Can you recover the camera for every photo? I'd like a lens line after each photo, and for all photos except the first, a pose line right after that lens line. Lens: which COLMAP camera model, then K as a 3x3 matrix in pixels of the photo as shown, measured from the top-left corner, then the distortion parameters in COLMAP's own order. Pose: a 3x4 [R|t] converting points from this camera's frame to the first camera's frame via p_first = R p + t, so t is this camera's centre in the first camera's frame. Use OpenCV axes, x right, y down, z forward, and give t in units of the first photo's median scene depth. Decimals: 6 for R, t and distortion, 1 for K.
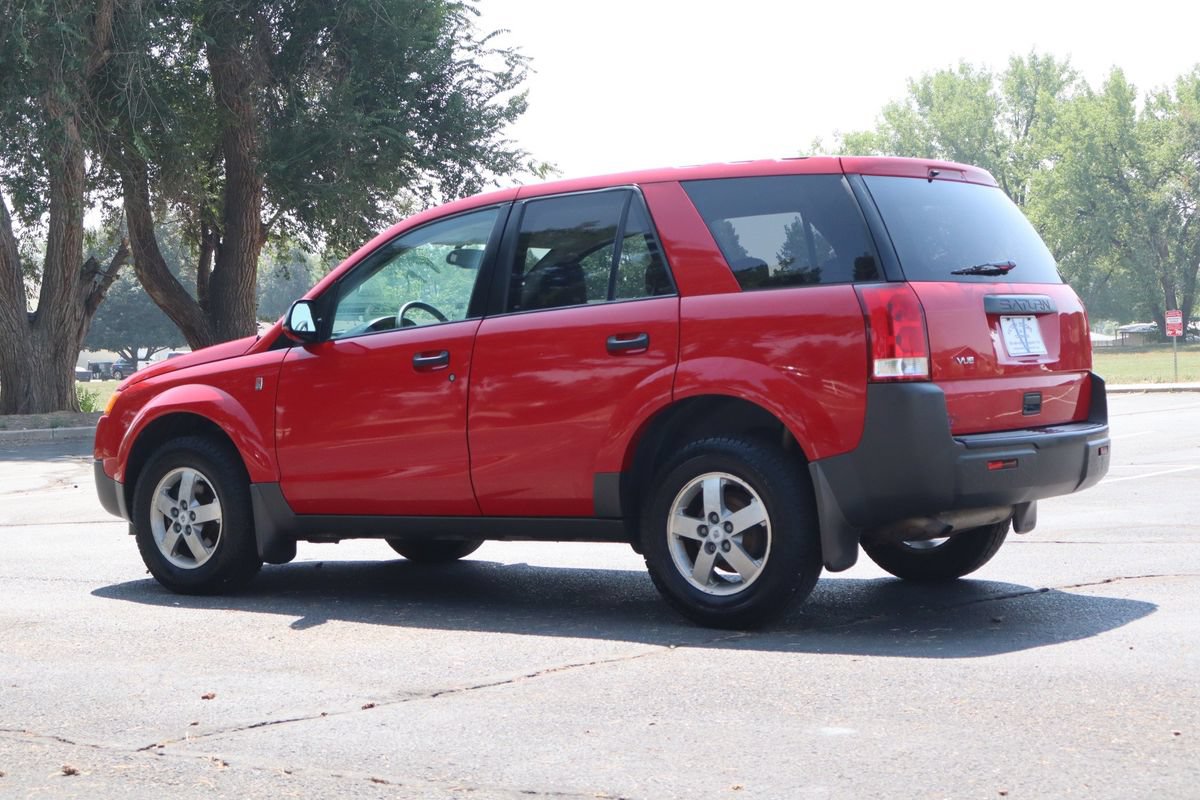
lens RADIAL K [[2114.2, 0, 677.3], [0, 2114.2, 399.8], [0, 0, 1]] dist [-0.003341, -0.061515]
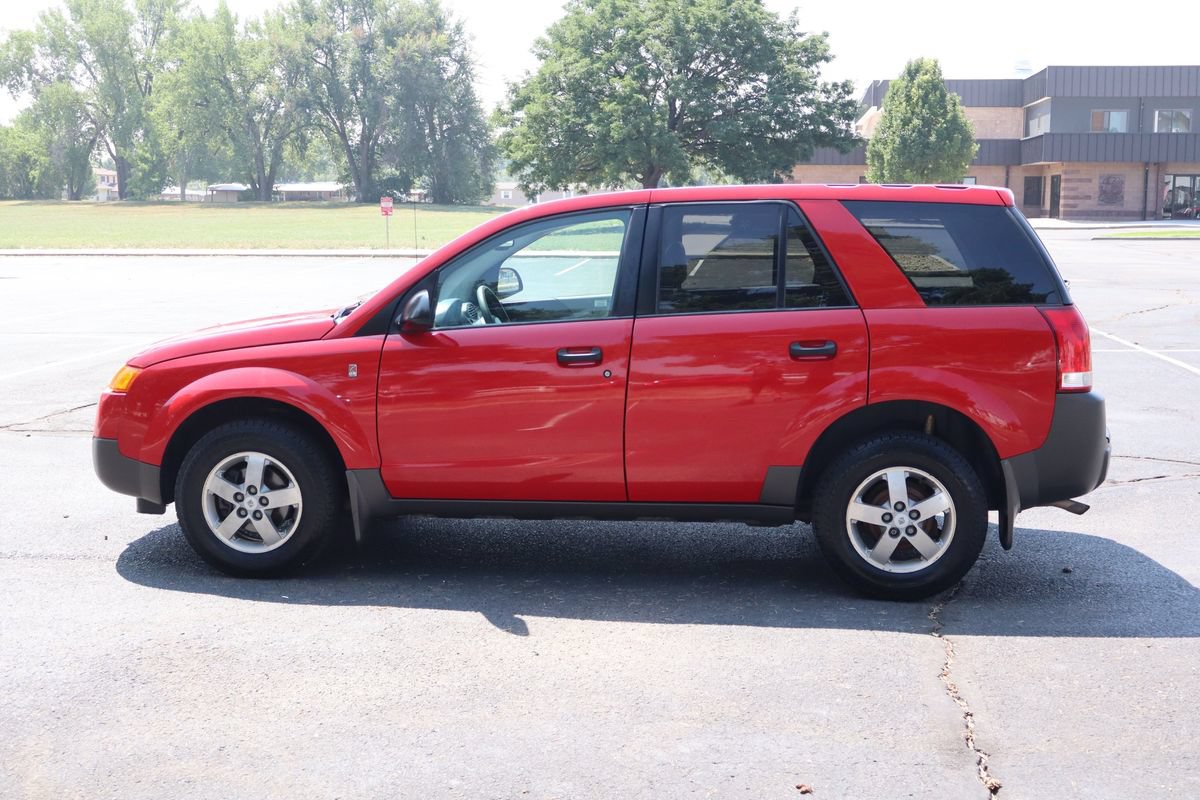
lens RADIAL K [[1441.9, 0, 652.0], [0, 1441.9, 399.6], [0, 0, 1]] dist [0.030447, -0.095019]
pose [[0.870477, -0.031439, 0.491203, -0.396958], [-0.023805, 0.994101, 0.105812, -0.066886], [-0.491632, -0.103800, 0.864594, 0.330447]]
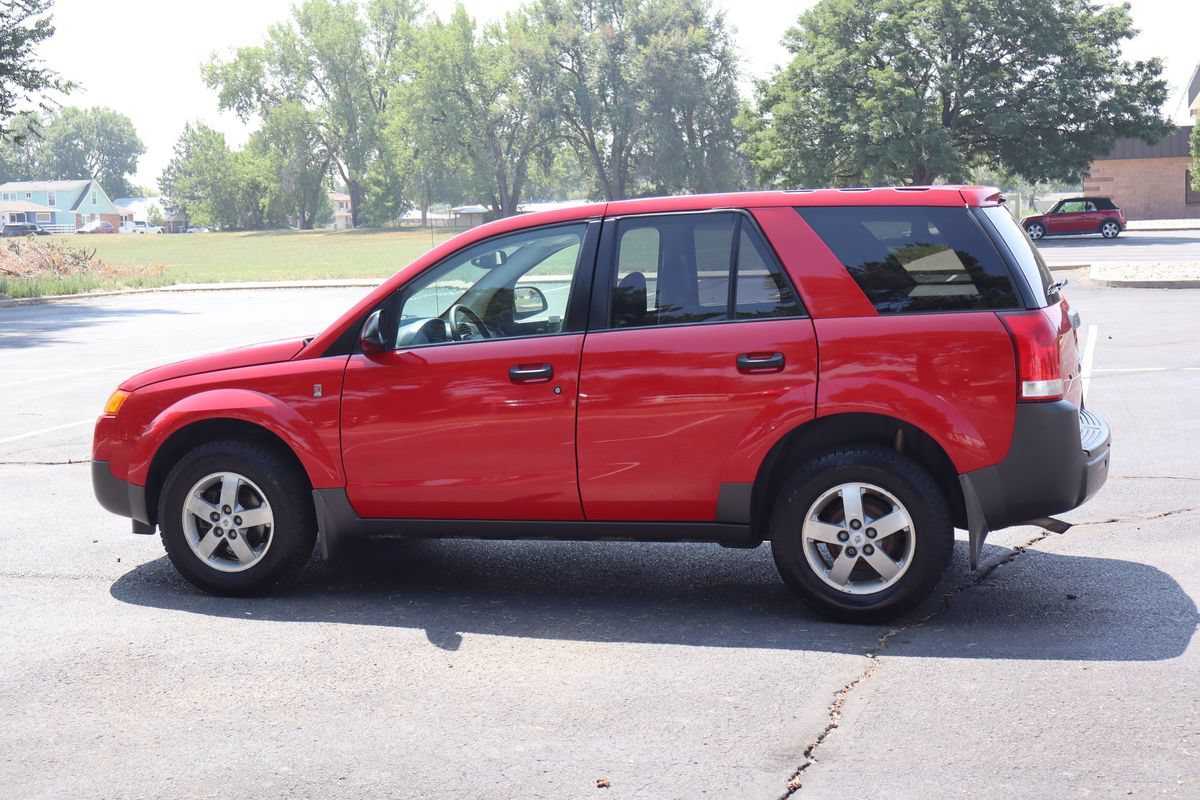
lens RADIAL K [[1670.0, 0, 662.2], [0, 1670.0, 401.0], [0, 0, 1]] dist [0.027408, -0.041351]
pose [[0.942957, -0.031563, 0.331415, -0.297656], [0.004283, 0.996563, 0.082724, -0.065445], [-0.332887, -0.076585, 0.939851, 0.190525]]
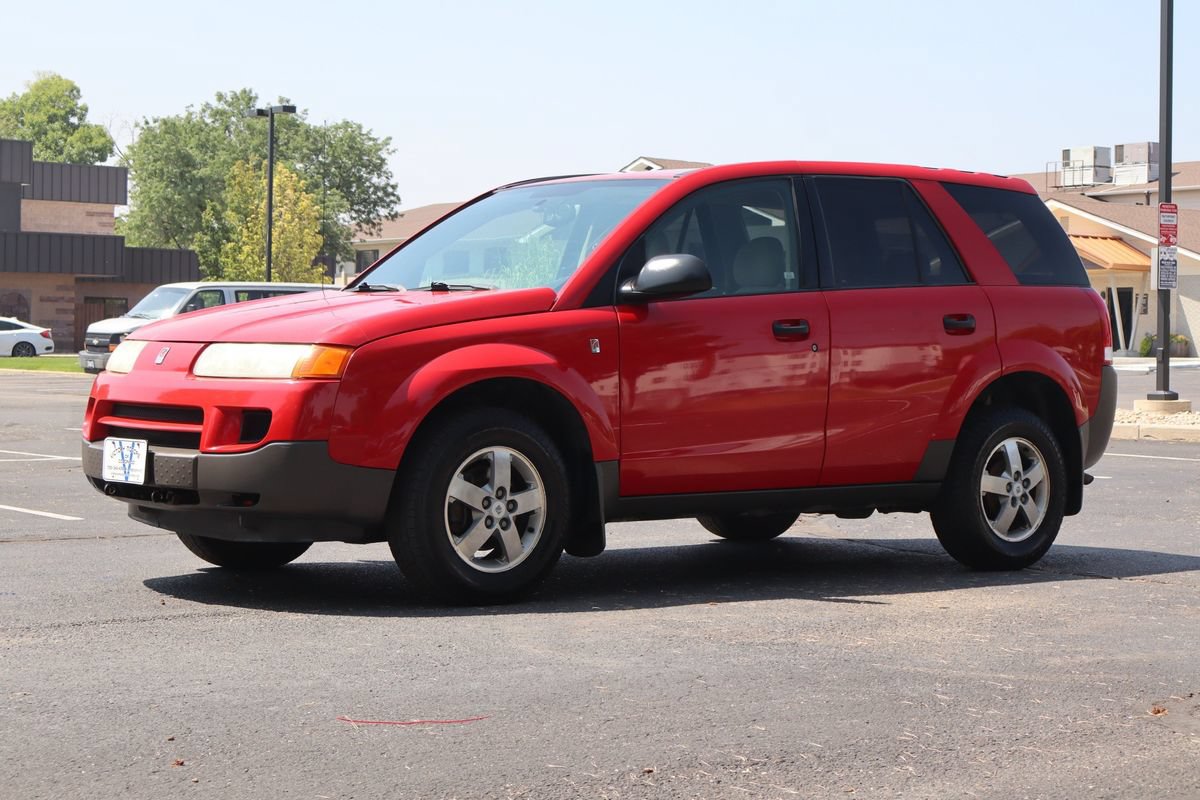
lens RADIAL K [[2188.2, 0, 643.6], [0, 2188.2, 400.1], [0, 0, 1]] dist [0.061597, -0.067171]
pose [[0.278514, 0.013579, 0.960336, -1.008075], [-0.003880, 0.999908, -0.013013, 0.025036], [-0.960424, -0.000102, 0.278541, 0.711580]]
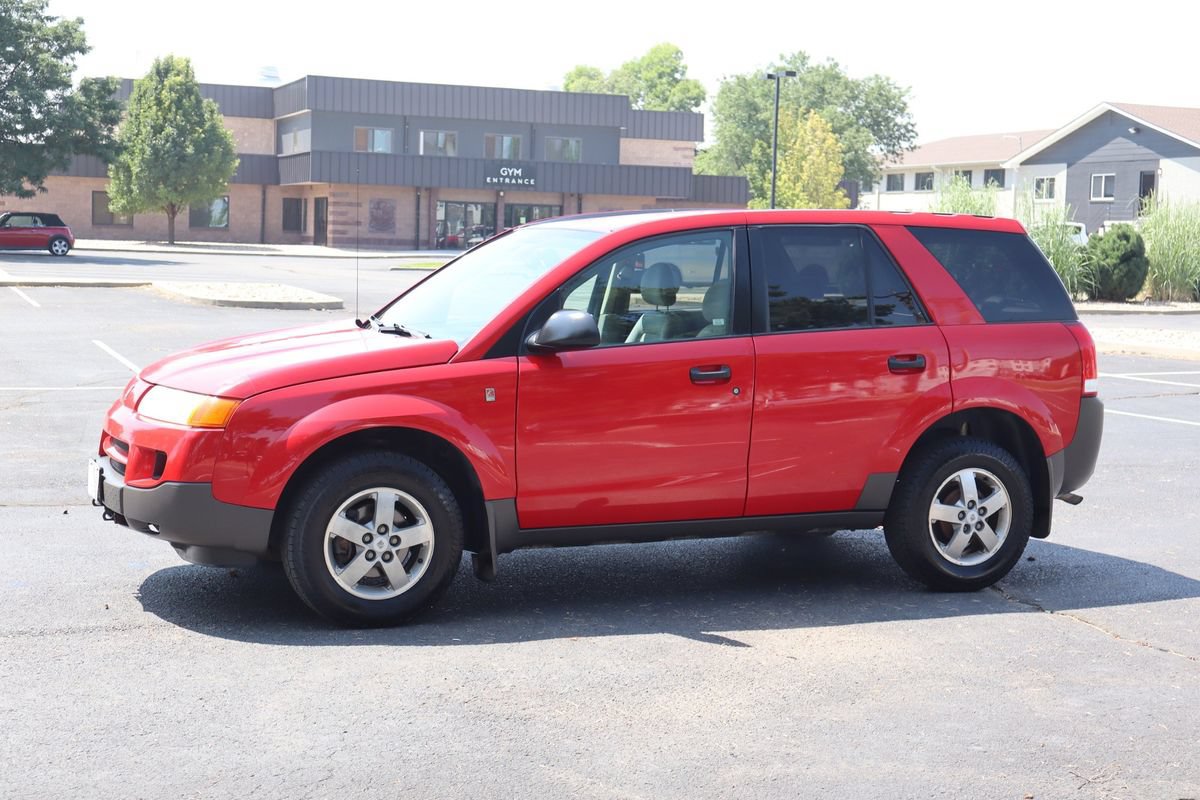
lens RADIAL K [[1670.0, 0, 662.2], [0, 1670.0, 401.0], [0, 0, 1]] dist [0.027408, -0.041351]
pose [[0.526119, -0.036138, 0.849643, -0.763221], [-0.029195, 0.997740, 0.060515, -0.050091], [-0.849910, -0.056644, 0.523875, 0.529322]]
